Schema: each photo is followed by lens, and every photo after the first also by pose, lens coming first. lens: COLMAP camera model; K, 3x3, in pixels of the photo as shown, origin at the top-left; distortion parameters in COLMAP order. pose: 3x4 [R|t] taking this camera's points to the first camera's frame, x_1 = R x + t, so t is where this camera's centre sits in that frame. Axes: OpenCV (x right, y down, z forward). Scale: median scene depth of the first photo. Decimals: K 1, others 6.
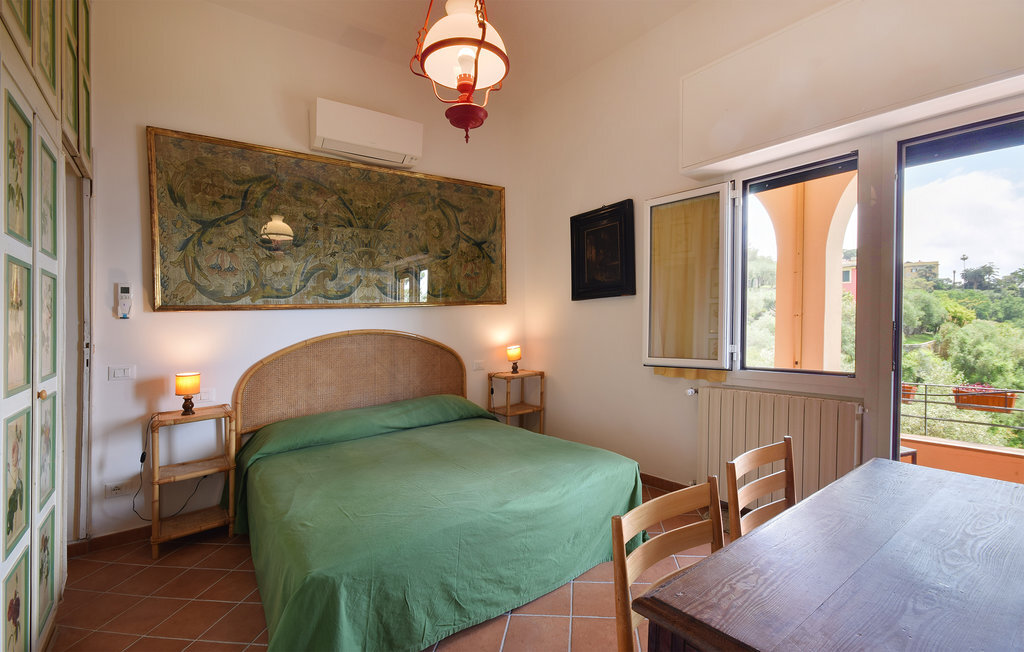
lens RADIAL K [[464.5, 0, 503.4], [0, 464.5, 329.4], [0, 0, 1]] dist [0.001197, -0.000280]
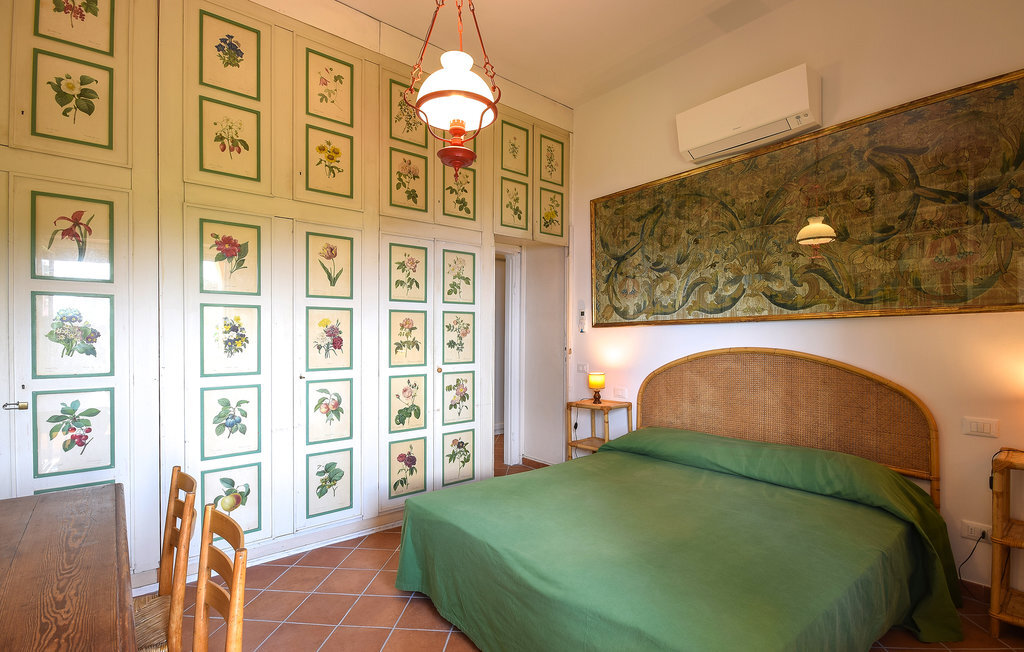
lens RADIAL K [[464.5, 0, 503.4], [0, 464.5, 329.4], [0, 0, 1]] dist [0.001197, -0.000280]
pose [[0.053875, 0.002169, -0.998545, 0.554760], [-0.031380, 0.999507, 0.000478, -0.020227], [0.998054, 0.031308, 0.053917, 0.543400]]
